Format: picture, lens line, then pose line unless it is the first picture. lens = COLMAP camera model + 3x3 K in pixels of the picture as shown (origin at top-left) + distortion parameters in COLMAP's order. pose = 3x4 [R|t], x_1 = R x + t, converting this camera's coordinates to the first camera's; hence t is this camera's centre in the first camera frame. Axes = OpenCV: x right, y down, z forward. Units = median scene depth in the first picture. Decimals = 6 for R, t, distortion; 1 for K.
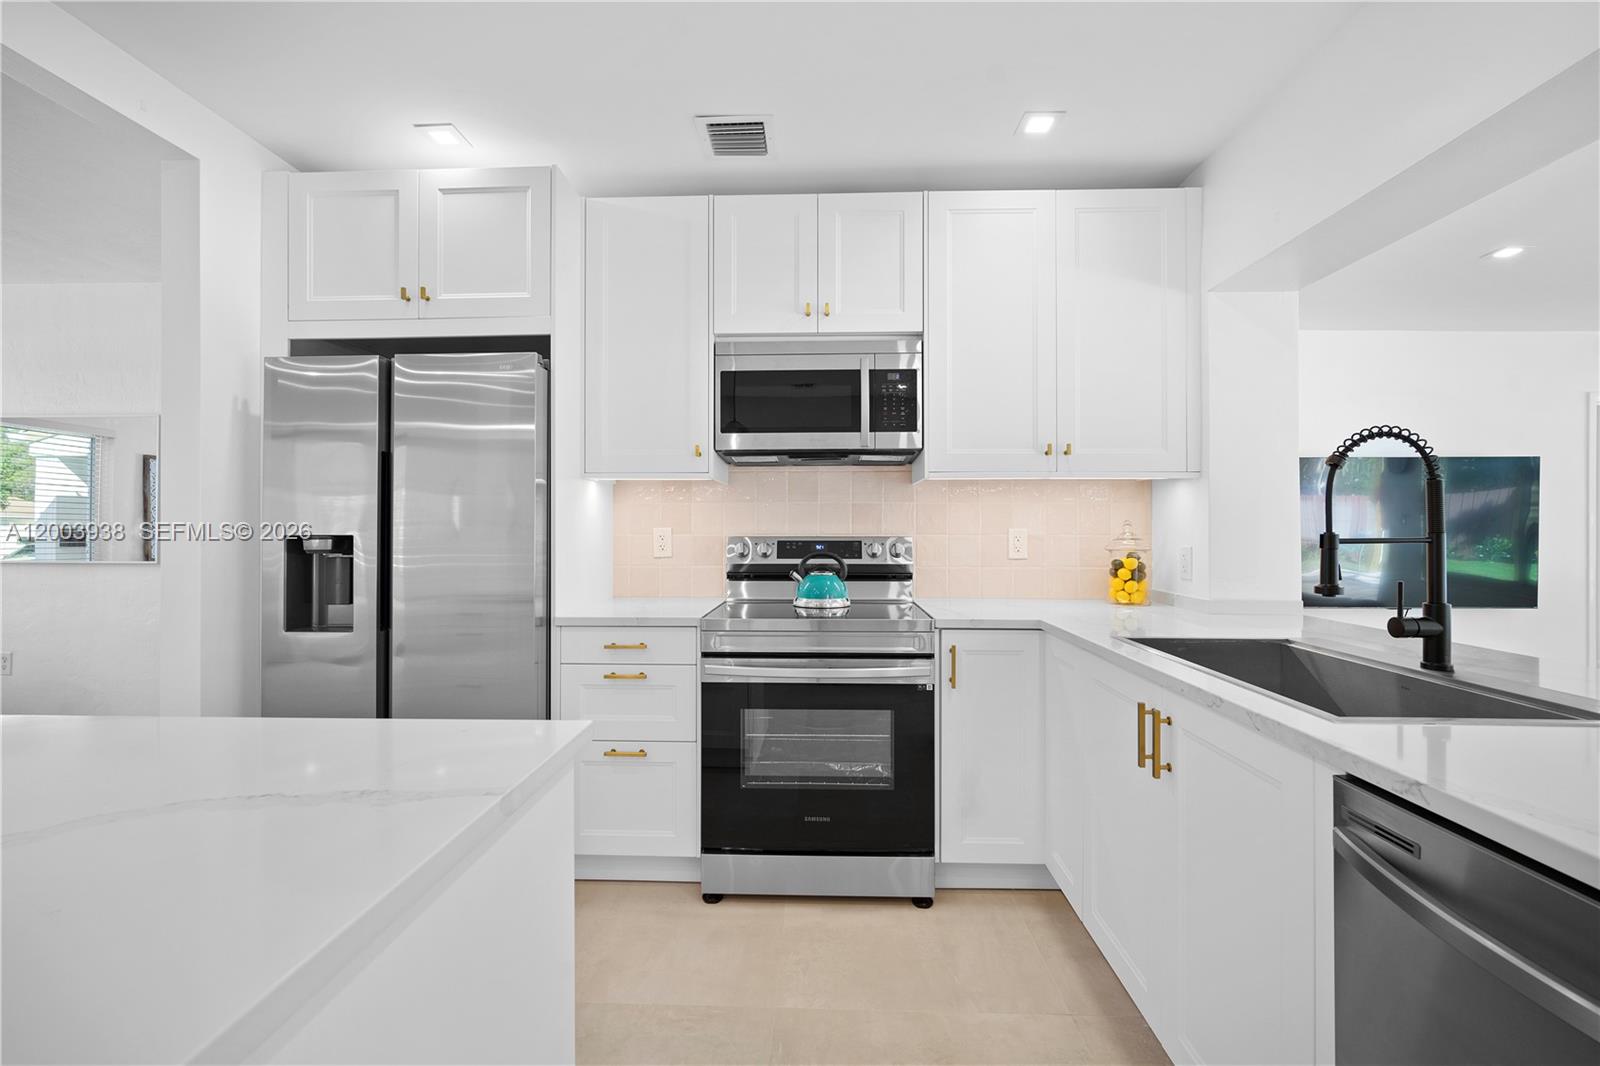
lens RADIAL K [[693.0, 0, 797.5], [0, 693.0, 525.2], [0, 0, 1]] dist [-0.007958, 0.003076]
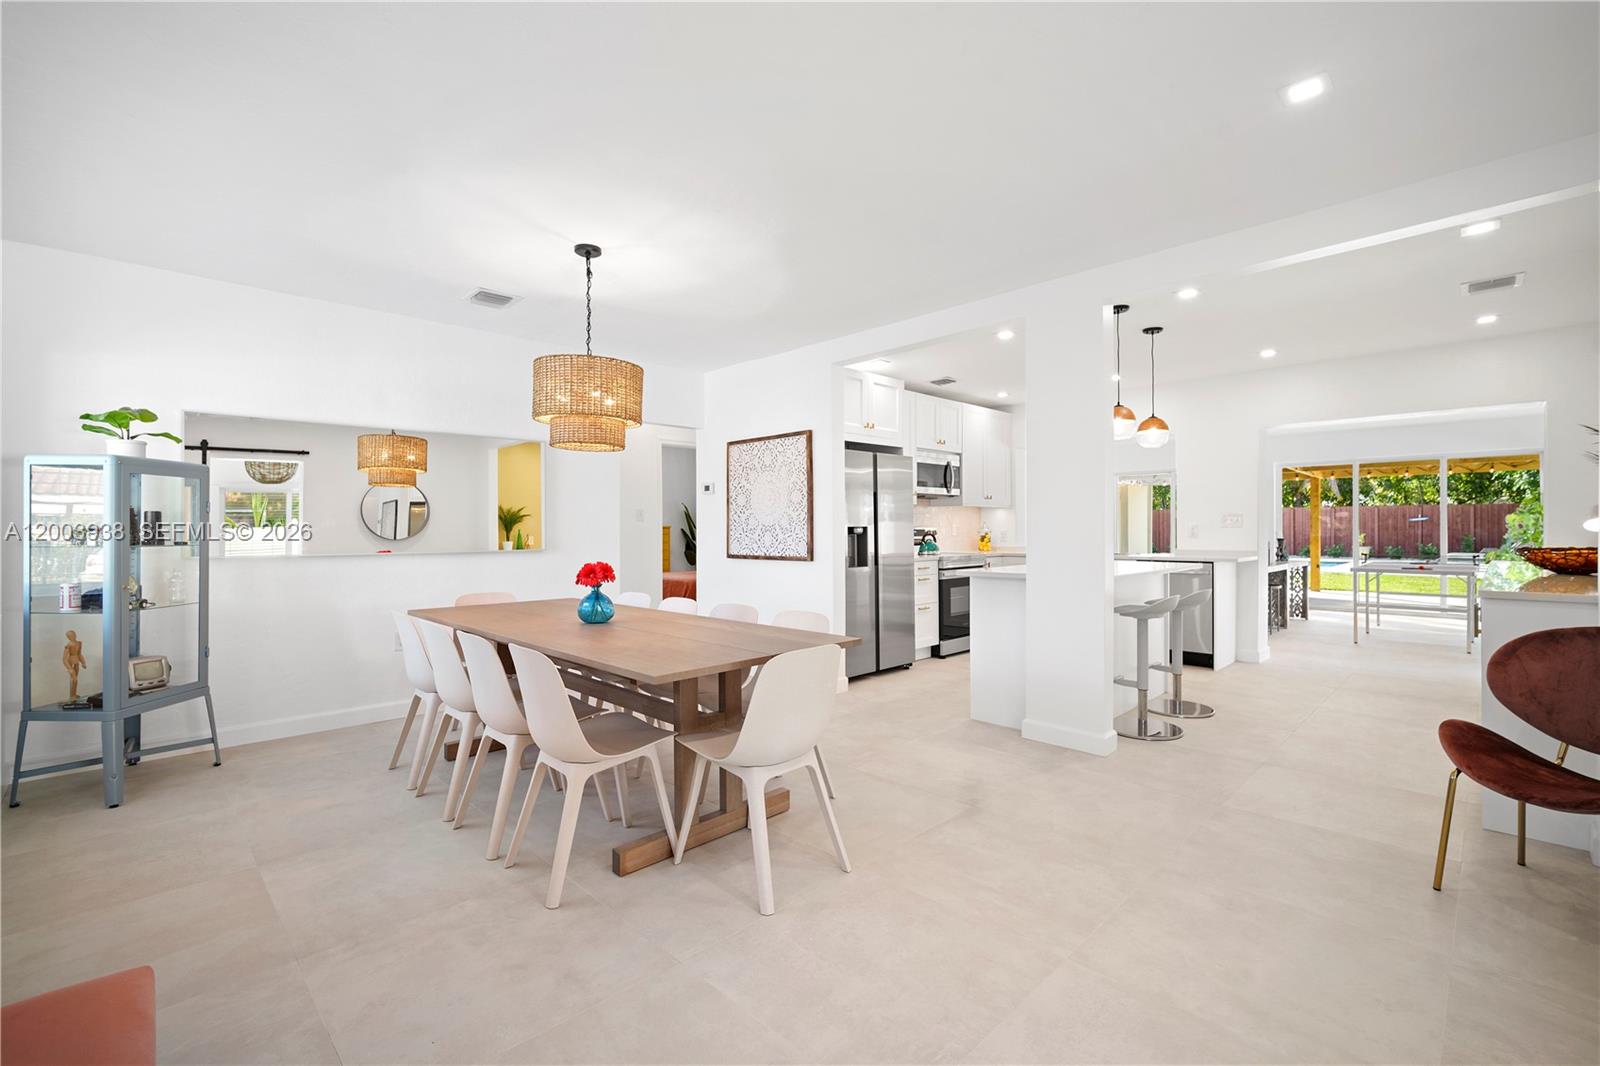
lens RADIAL K [[693.0, 0, 802.0], [0, 693.0, 534.4], [0, 0, 1]] dist [-0.007958, 0.003076]
pose [[0.686990, -0.008862, 0.726613, -2.301092], [0.001035, 0.999937, 0.011217, 0.012616], [-0.726667, -0.006954, 0.686955, -0.445730]]
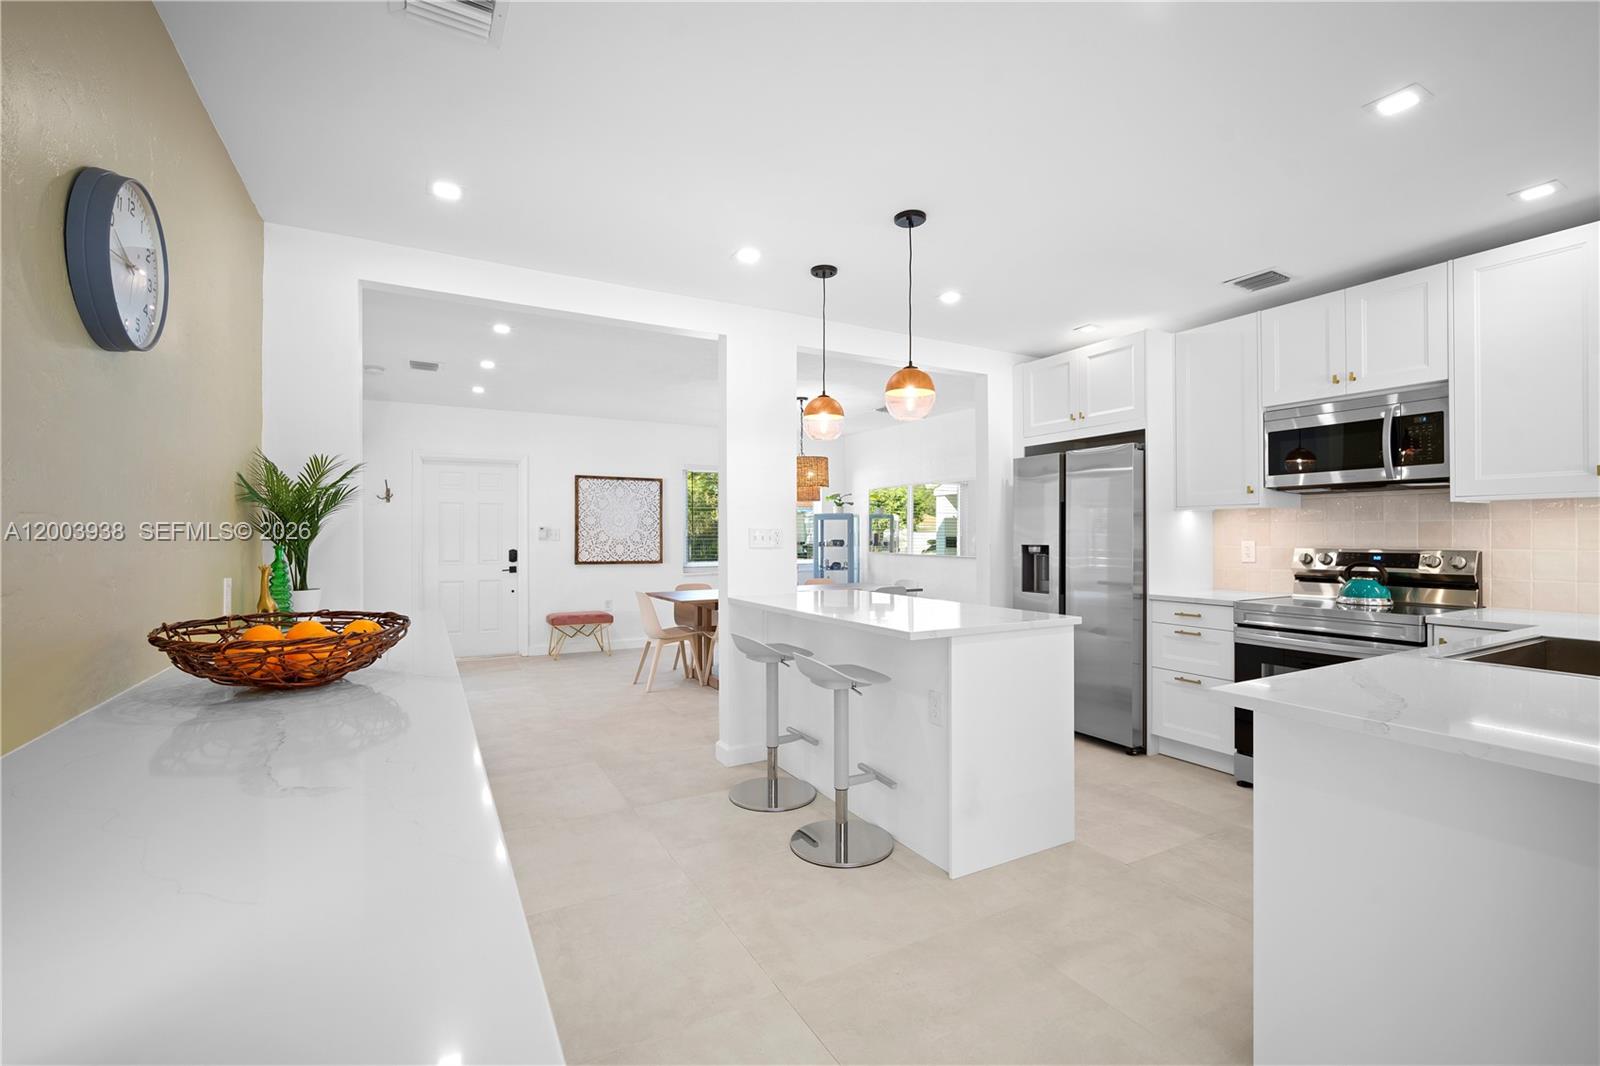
lens RADIAL K [[693.0, 0, 809.6], [0, 693.0, 534.7], [0, 0, 1]] dist [-0.007958, 0.003076]
pose [[0.528055, -0.000763, -0.849210, 0.612855], [0.007176, 0.999968, 0.003563, -0.024095], [0.849180, -0.007976, 0.528044, -0.567956]]
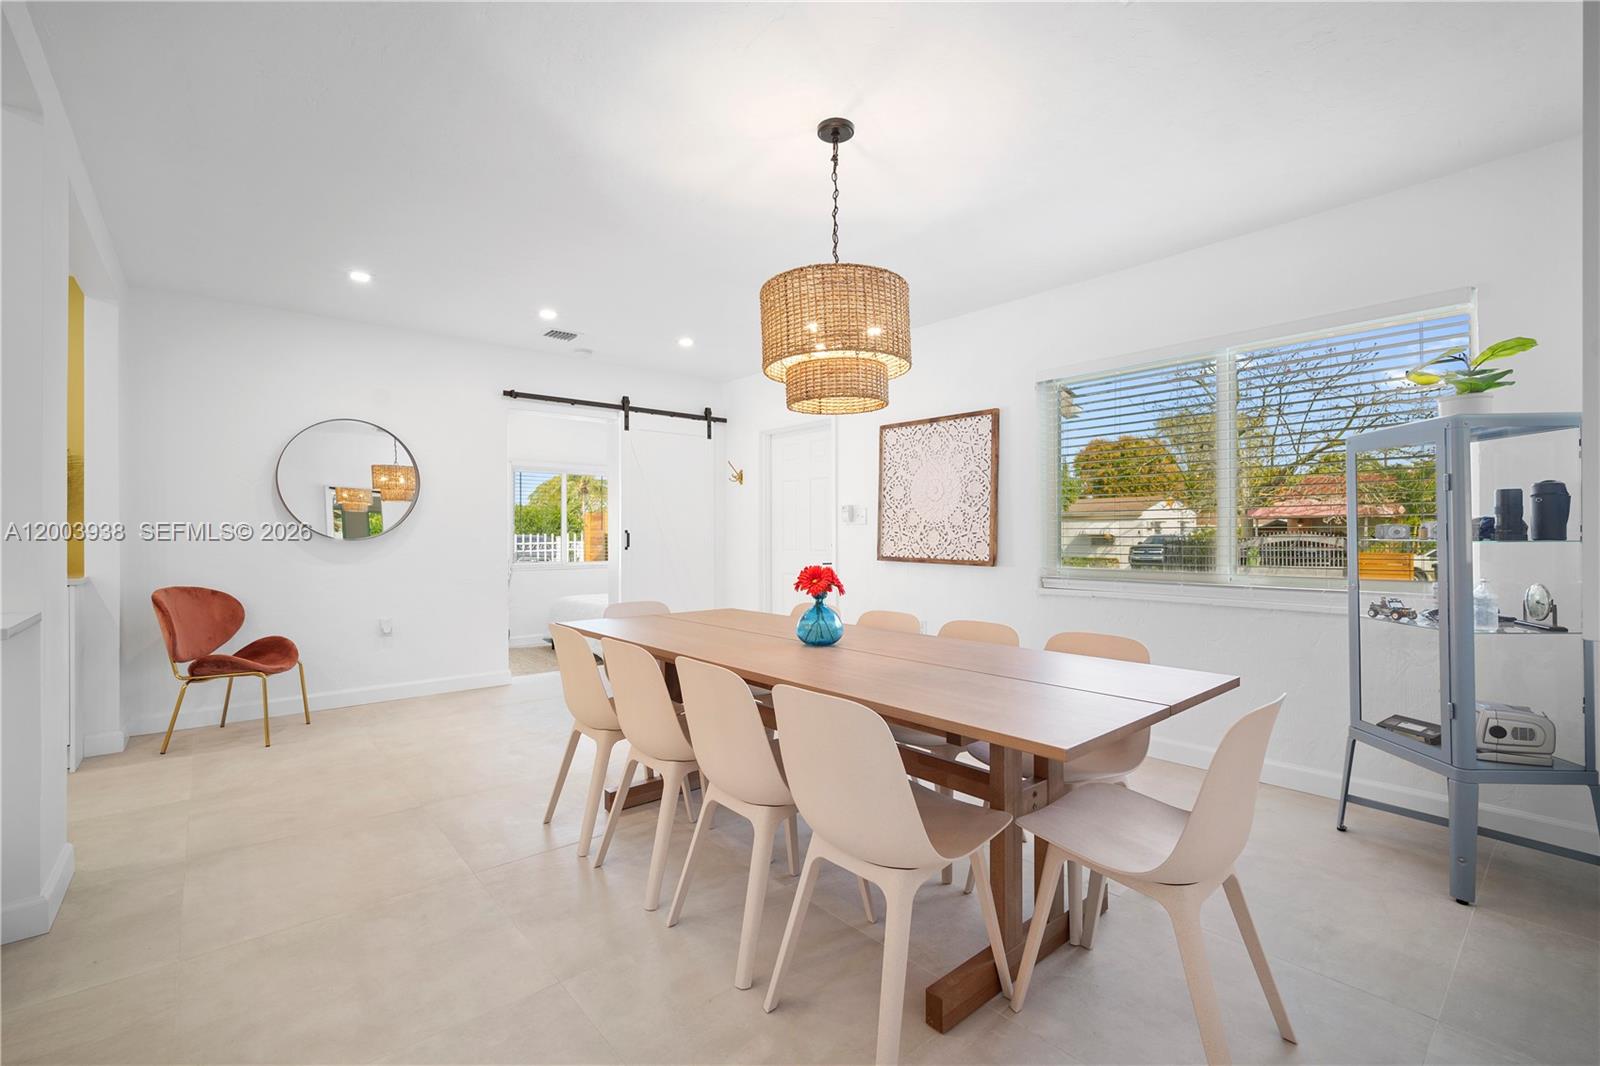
lens RADIAL K [[693.0, 0, 797.4], [0, 693.0, 528.0], [0, 0, 1]] dist [-0.007958, 0.003076]
pose [[-0.737581, -0.002636, -0.675254, -0.928704], [0.004836, 0.999946, -0.009187, 0.031929], [0.675242, -0.010041, -0.737528, 1.447257]]
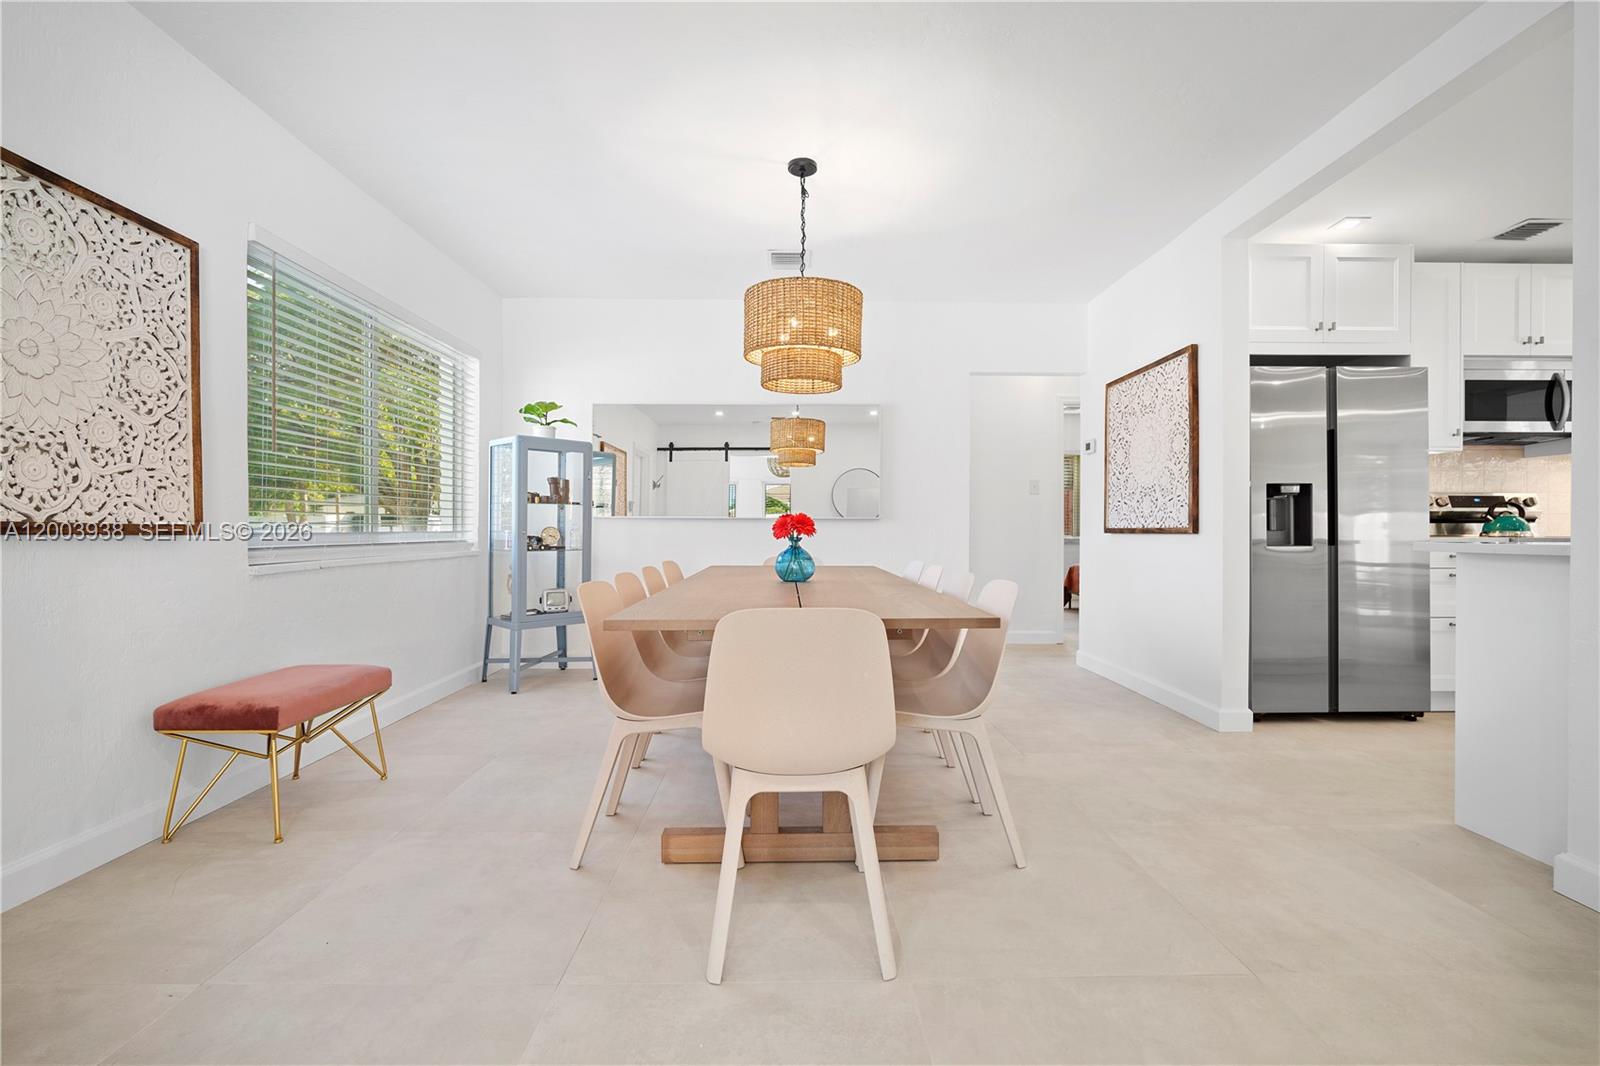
lens RADIAL K [[693.0, 0, 802.1], [0, 693.0, 532.7], [0, 0, 1]] dist [-0.007958, 0.003076]
pose [[0.998268, 0.001058, 0.058827, -1.682519], [-0.001720, 0.999936, 0.011208, 0.097849], [-0.058811, -0.011290, 0.998205, -0.425692]]
